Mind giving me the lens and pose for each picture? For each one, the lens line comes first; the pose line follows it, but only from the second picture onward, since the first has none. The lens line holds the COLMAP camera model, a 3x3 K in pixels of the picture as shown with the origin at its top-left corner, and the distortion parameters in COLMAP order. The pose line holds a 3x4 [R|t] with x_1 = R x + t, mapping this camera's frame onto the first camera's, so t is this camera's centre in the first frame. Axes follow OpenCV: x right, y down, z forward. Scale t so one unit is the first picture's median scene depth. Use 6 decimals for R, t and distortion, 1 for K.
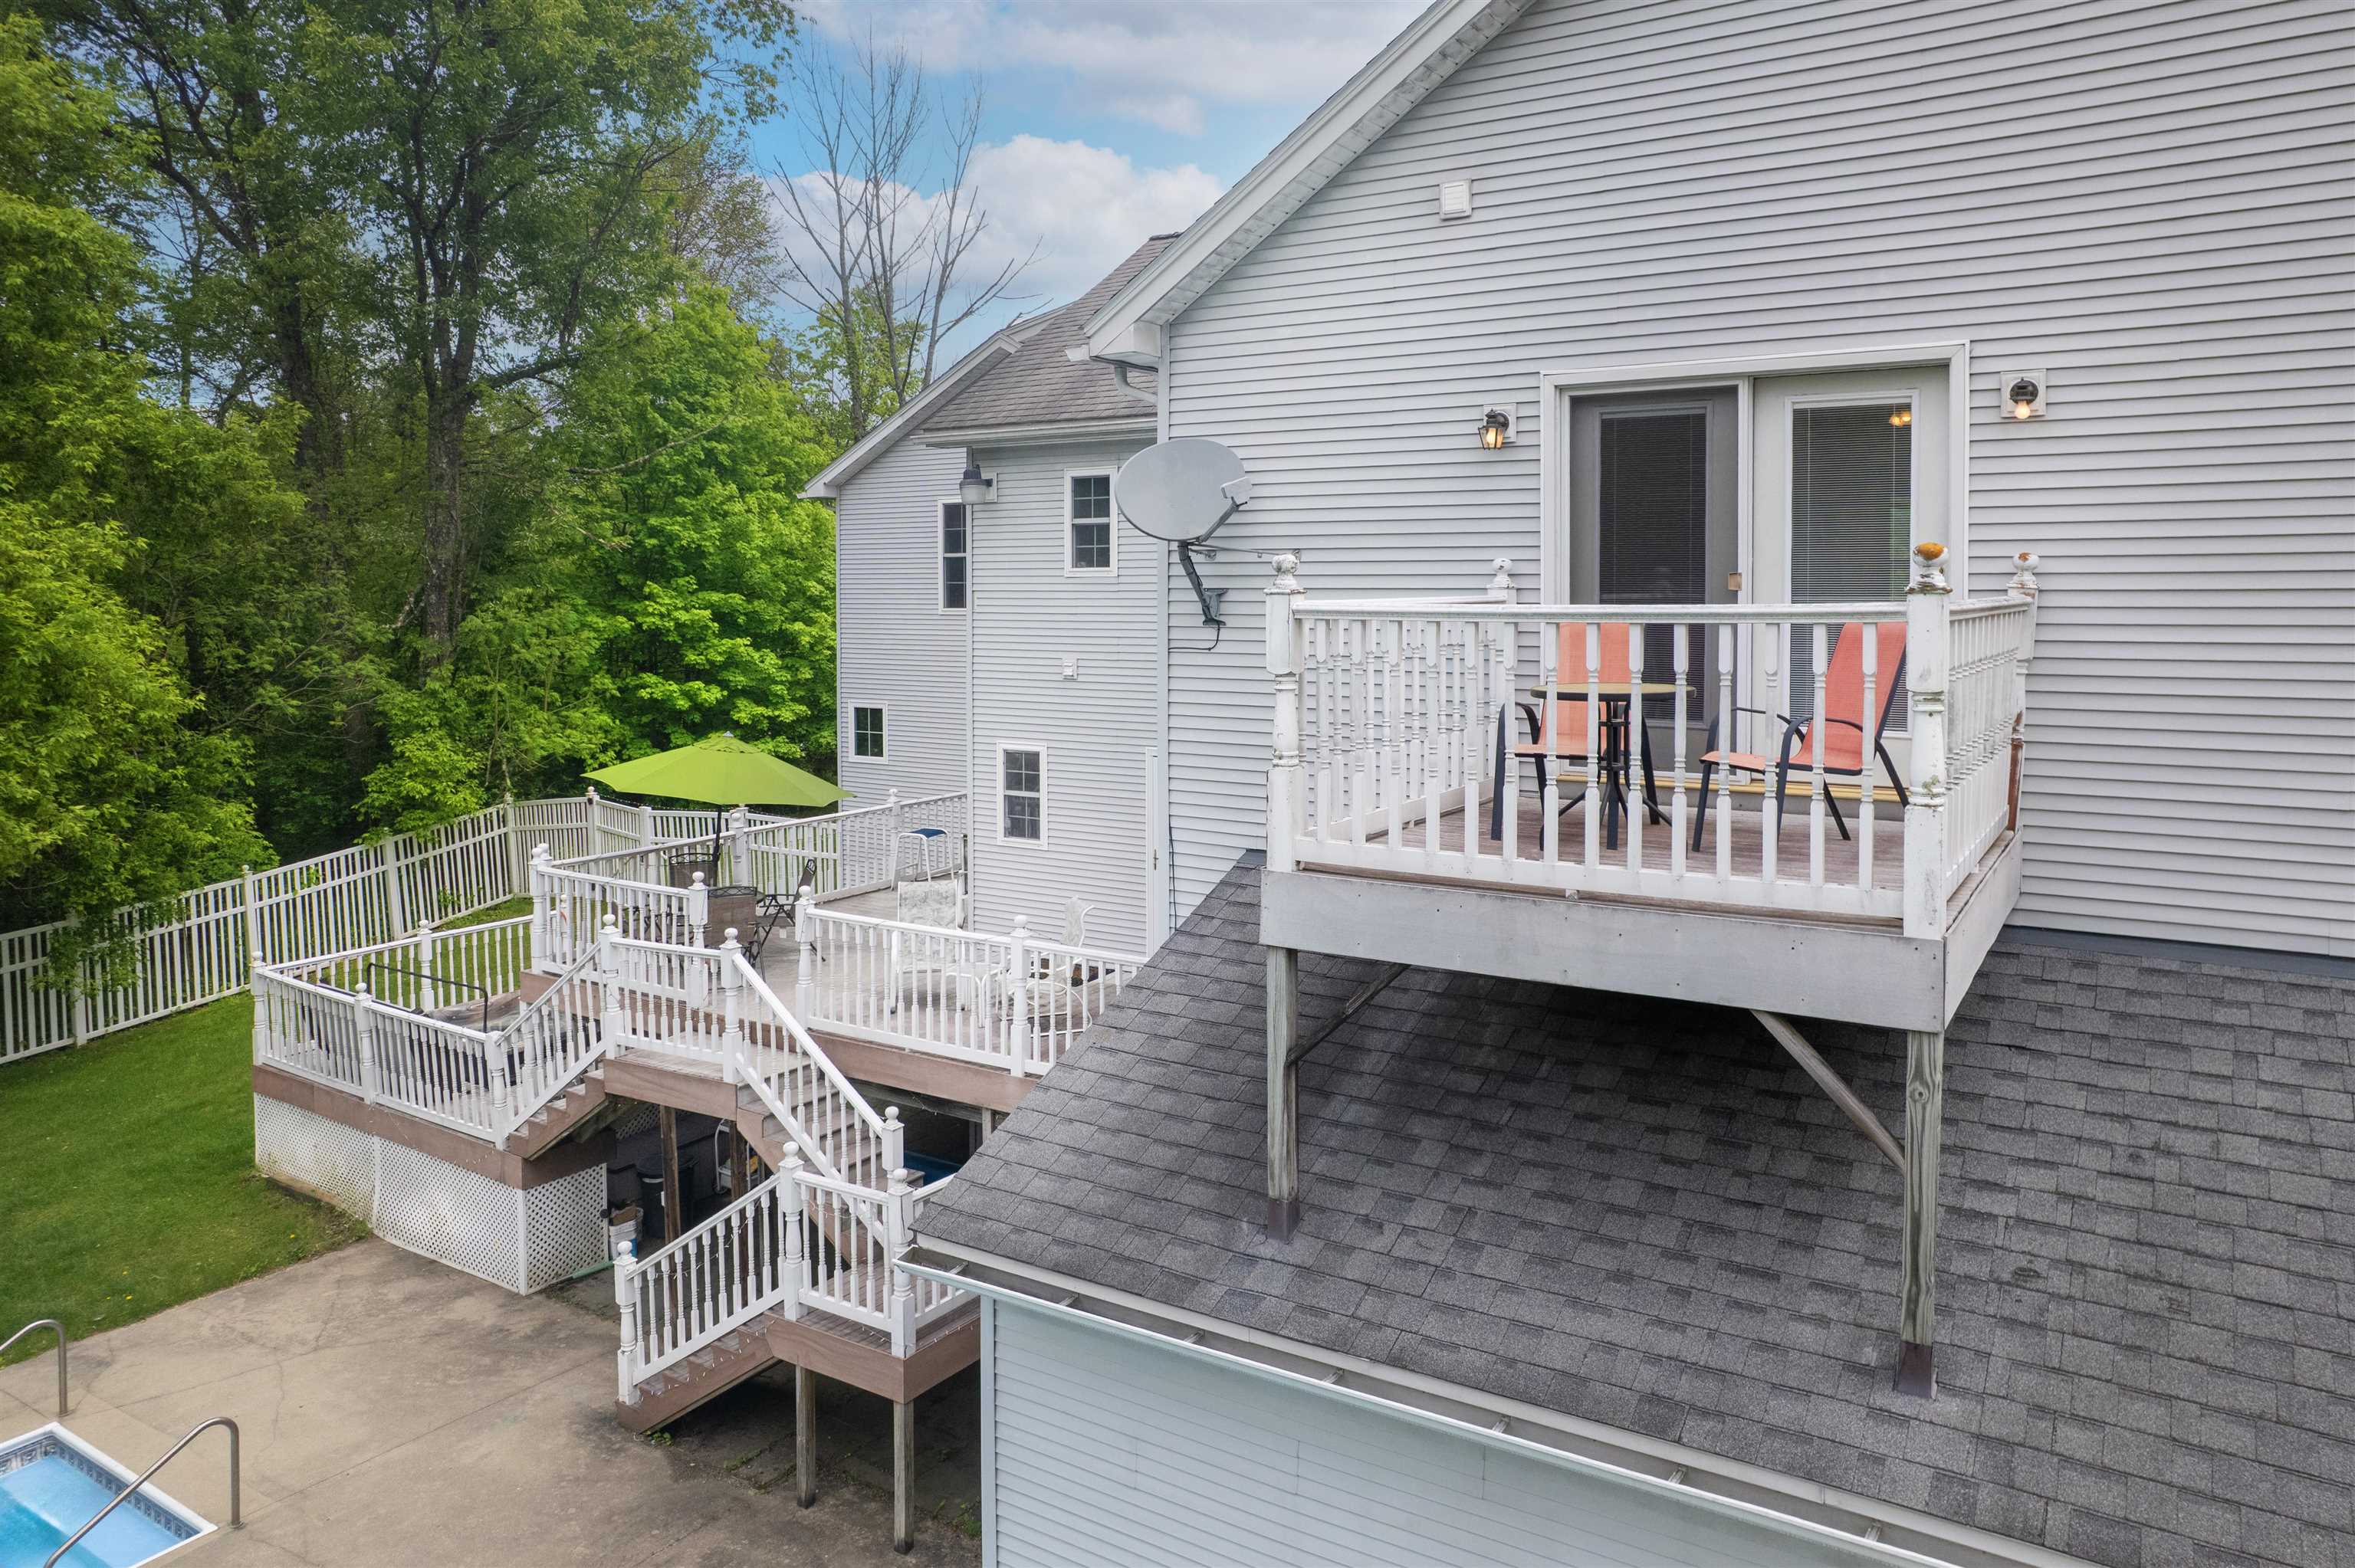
lens RADIAL K [[1560.3, 0, 1185.3], [0, 1560.3, 619.0], [0, 0, 1]] dist [-0.059840, -0.001379]
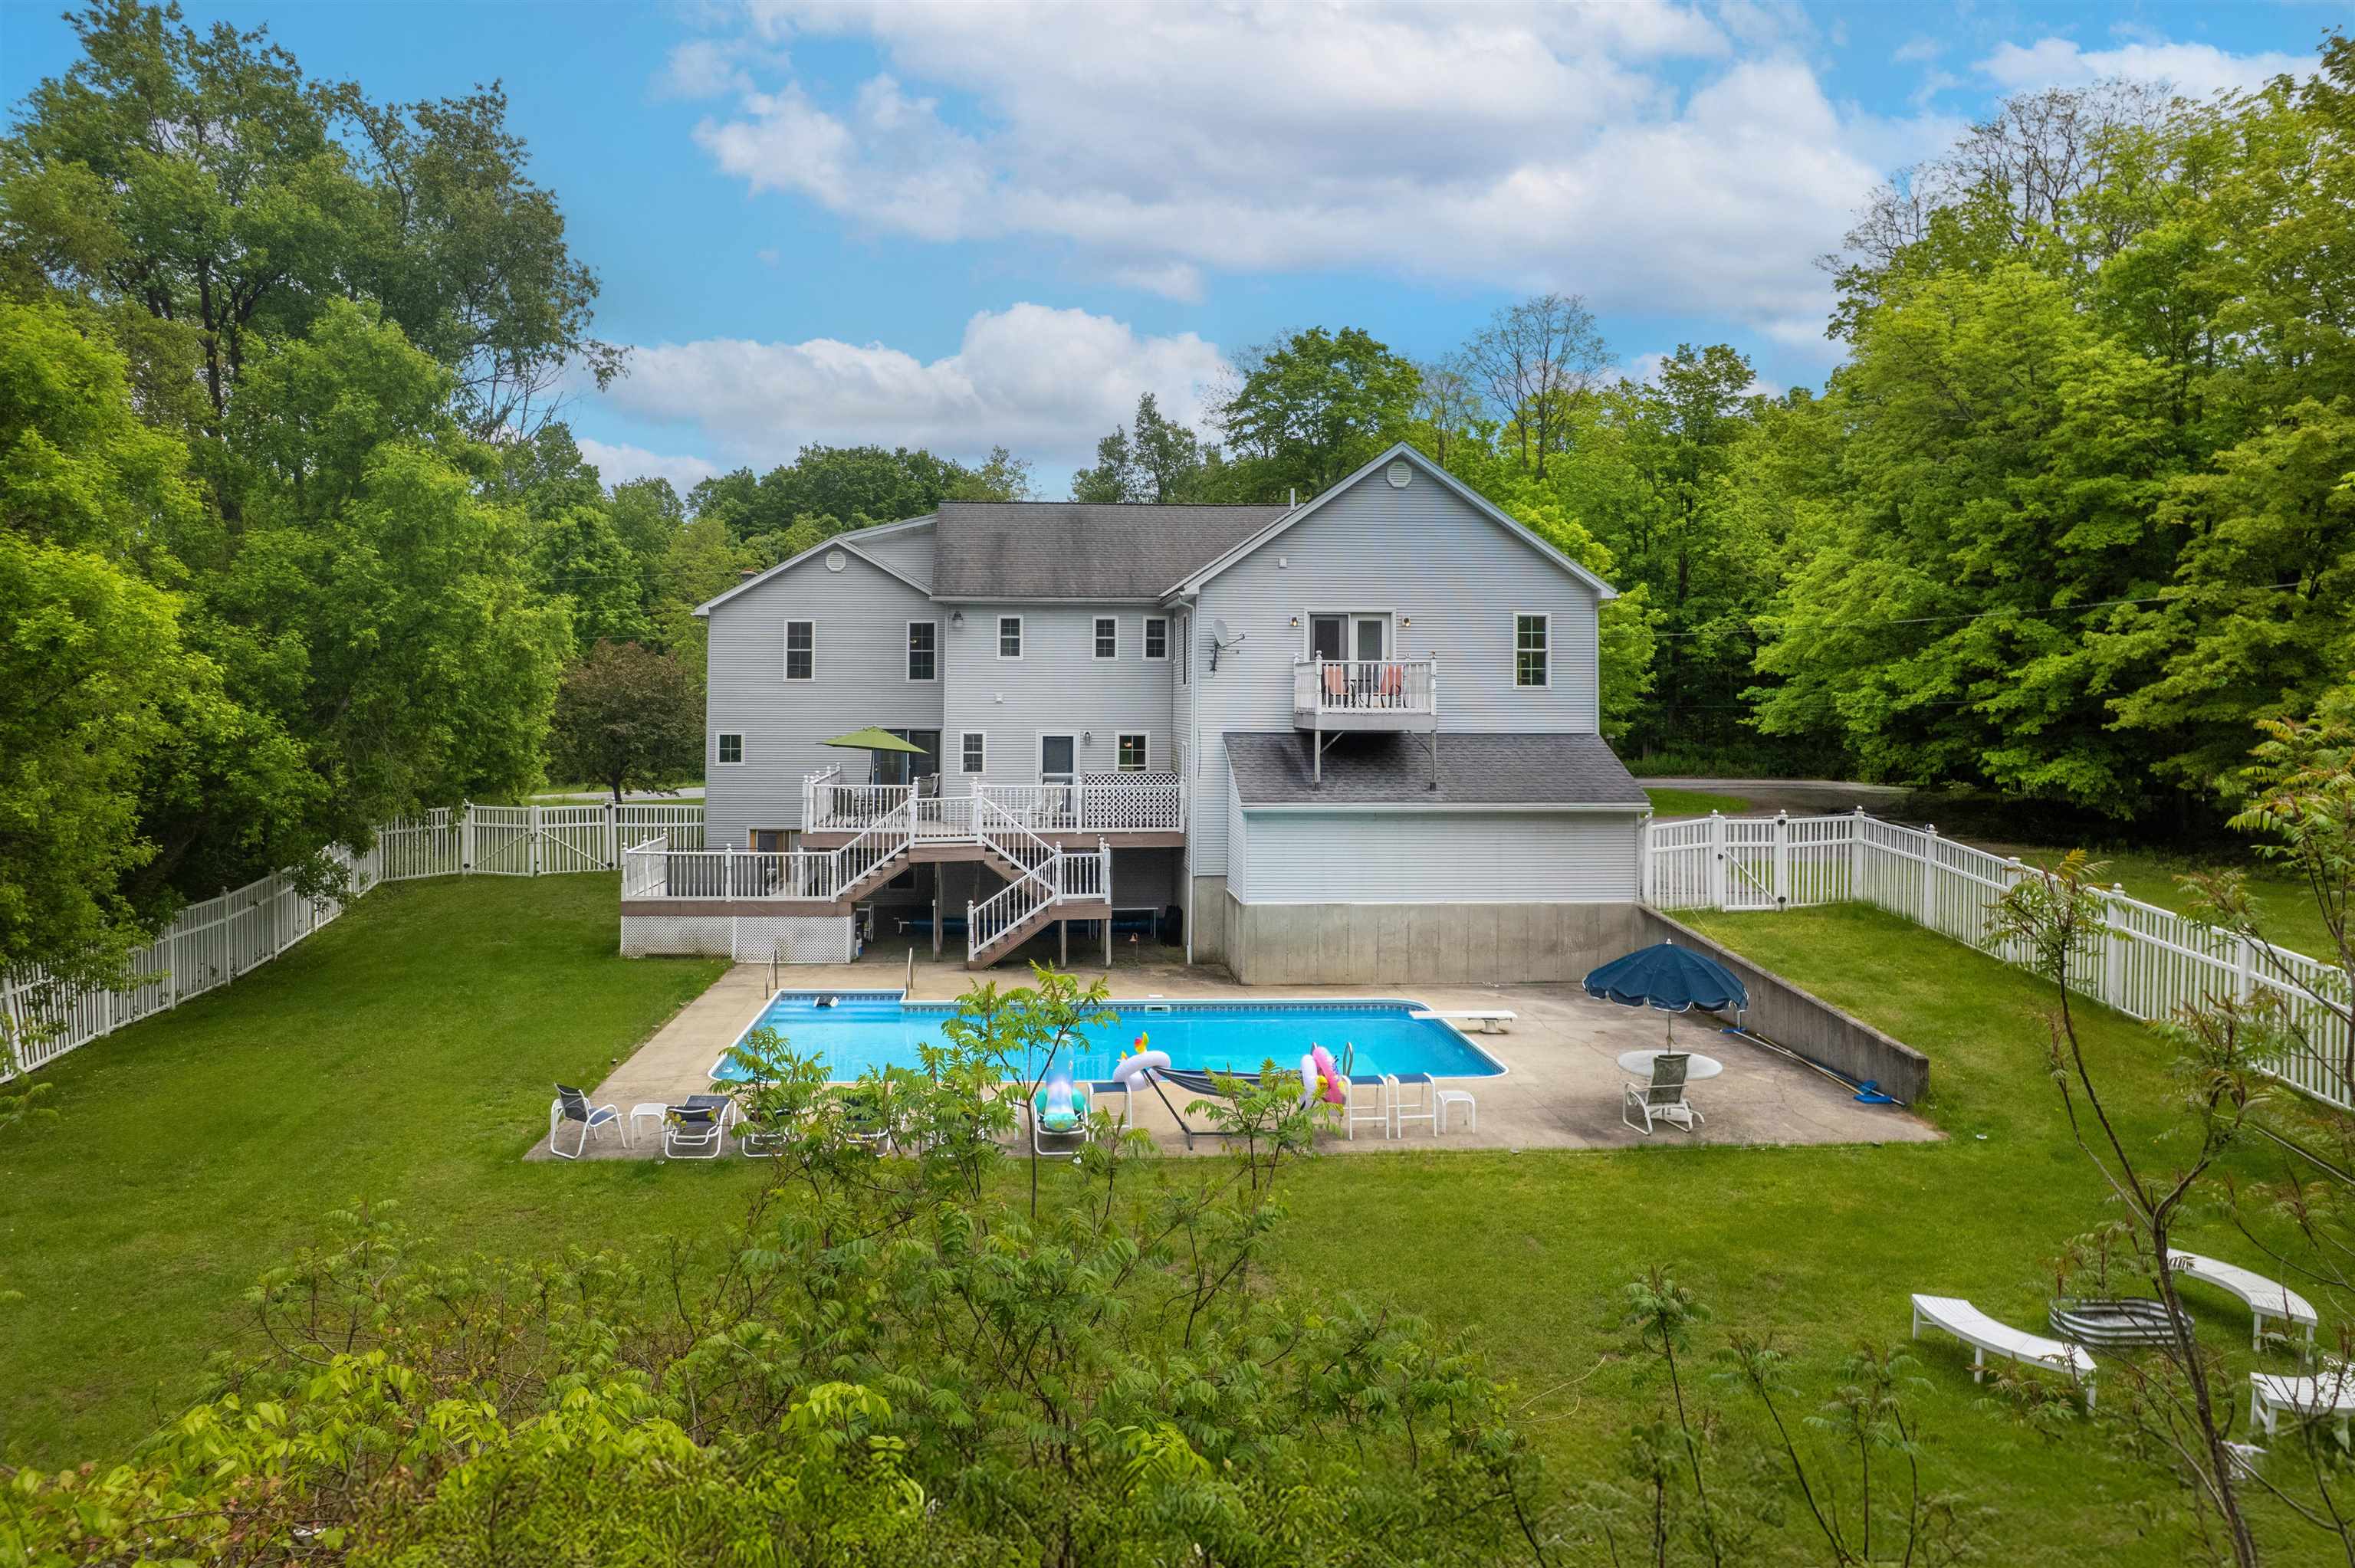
lens RADIAL K [[1560.3, 0, 1185.3], [0, 1560.3, 619.0], [0, 0, 1]] dist [-0.059840, -0.001379]
pose [[0.778913, 0.037744, 0.625995, -1.380440], [0.009749, 0.997338, -0.072265, 0.088068], [-0.627057, 0.062391, 0.776471, -1.065048]]
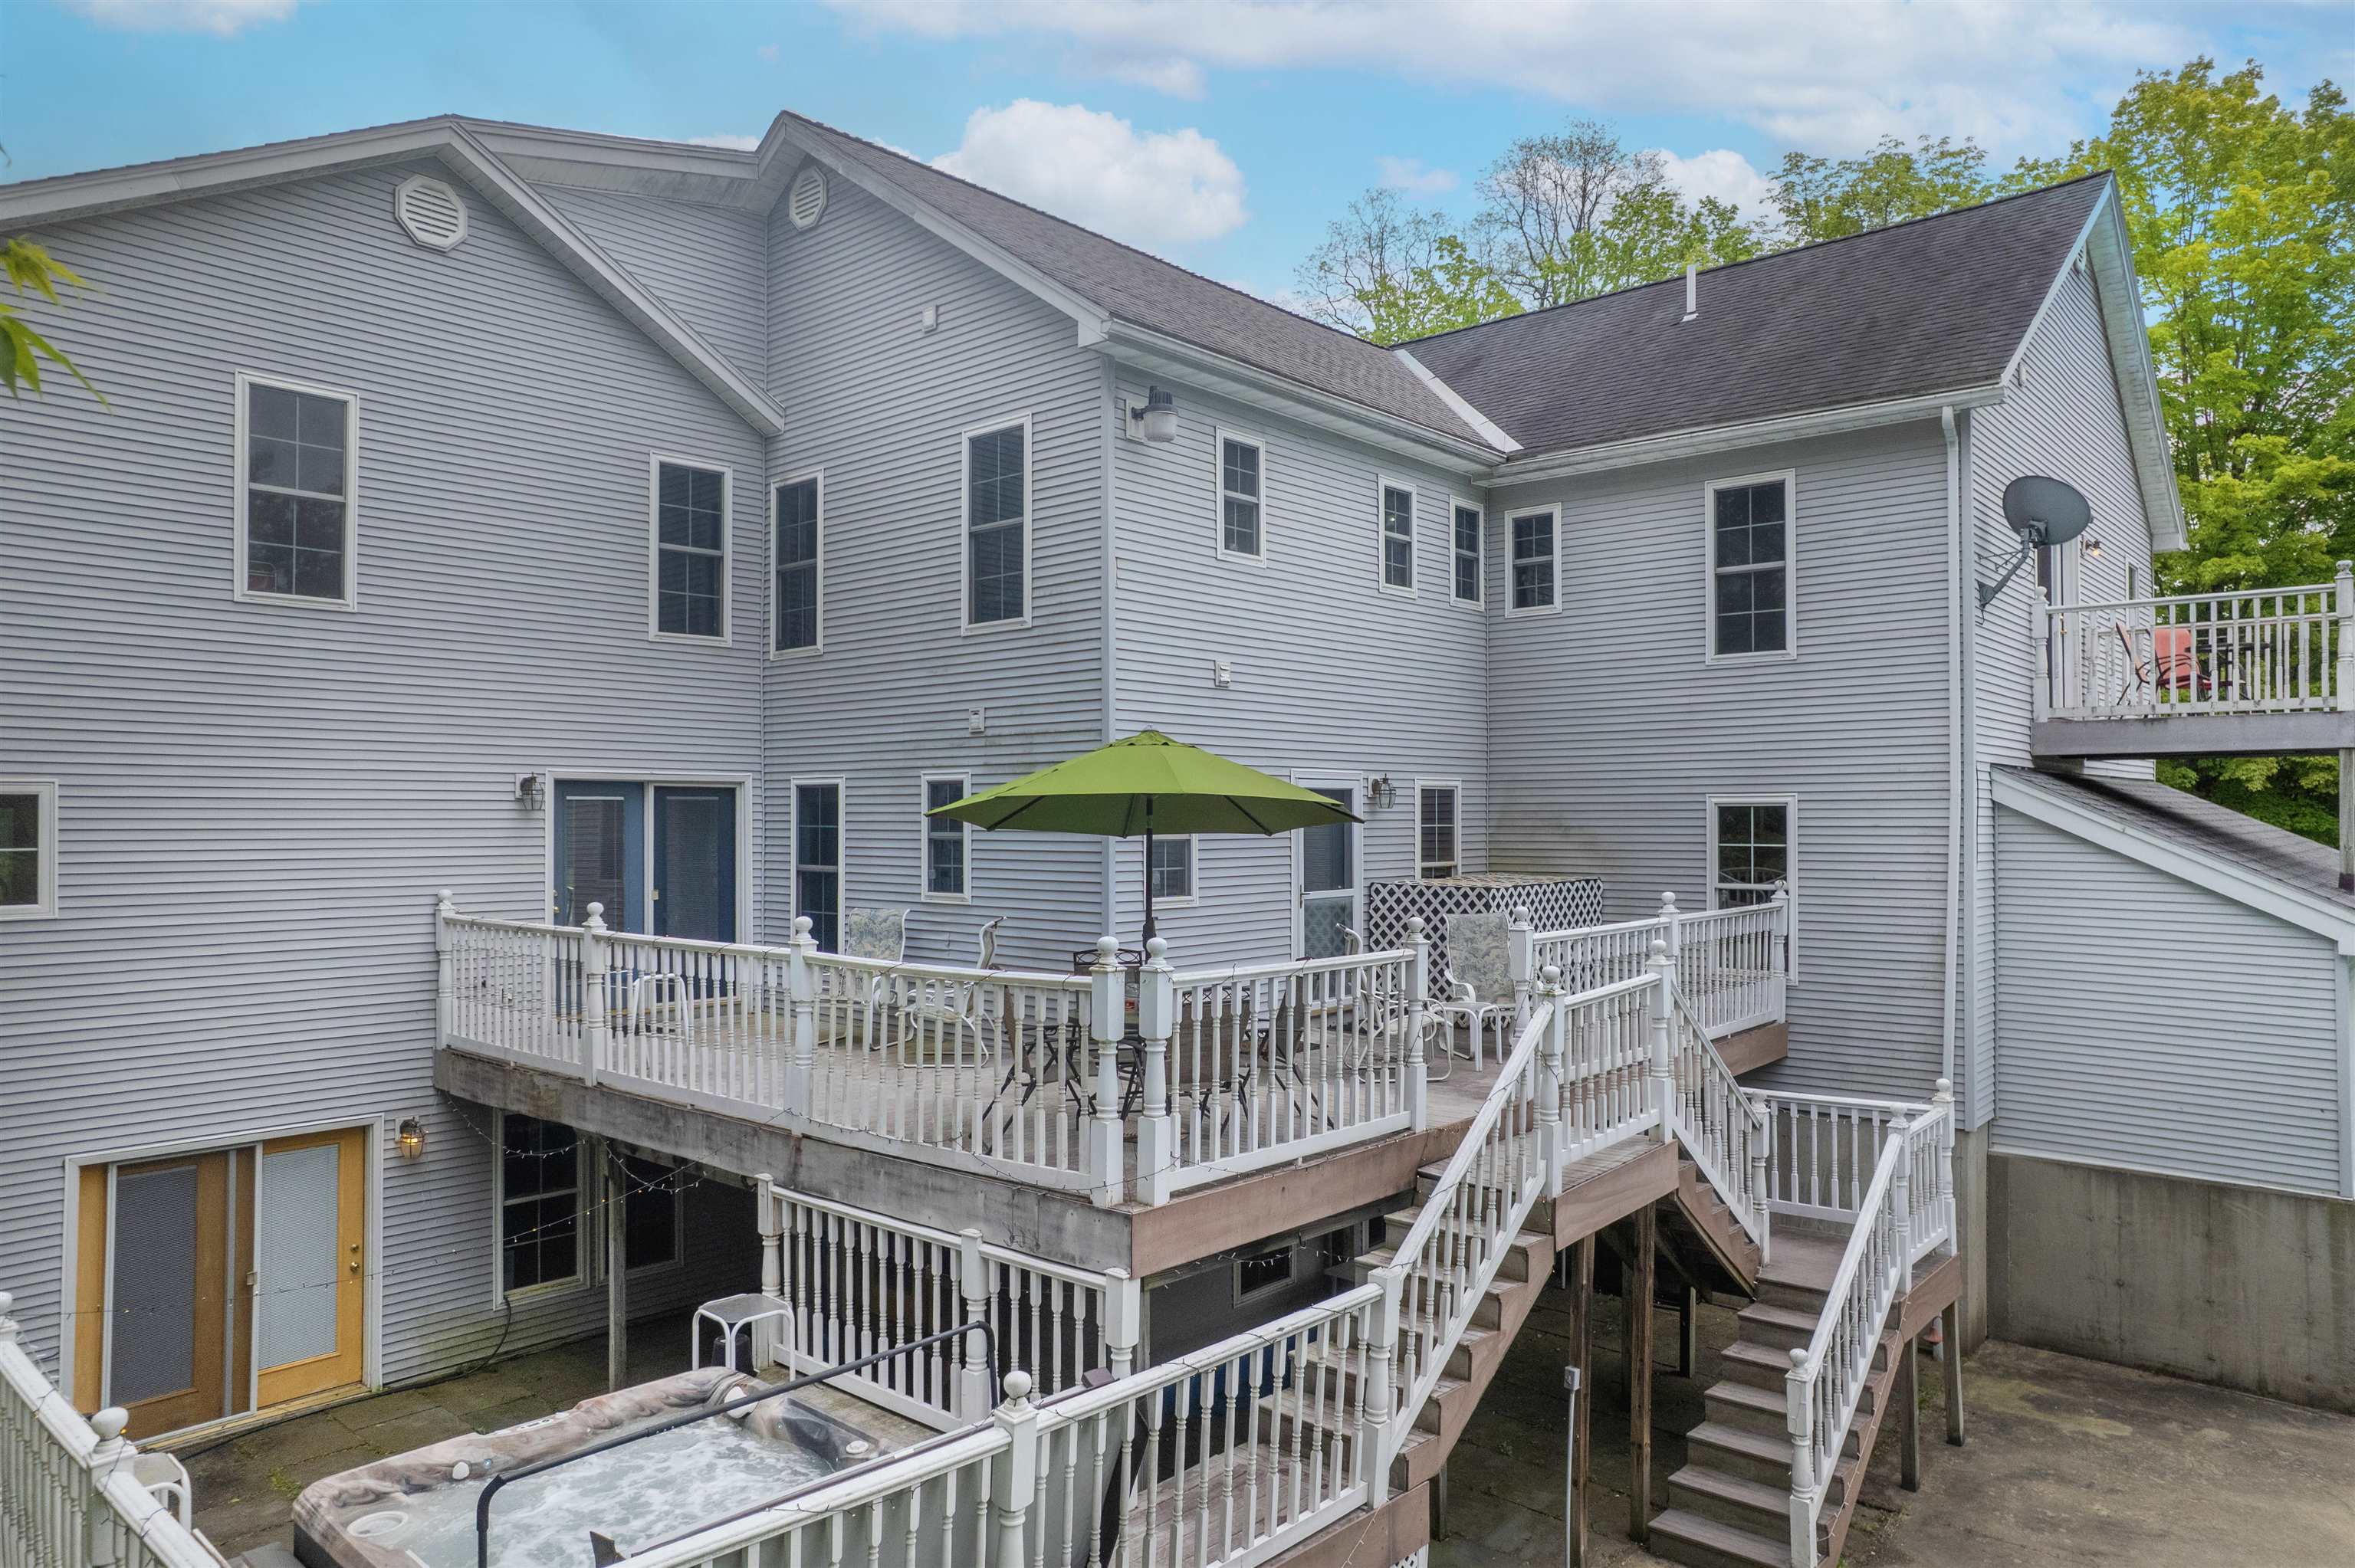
lens RADIAL K [[1492.5, 0, 1239.2], [0, 1492.5, 795.2], [0, 0, 1]] dist [-0.034811, 0.002199]
pose [[0.152237, 0.014032, 0.988244, -0.848881], [0.023595, 0.999563, -0.017828, 0.110681], [-0.988062, 0.026032, 0.151839, 0.890079]]
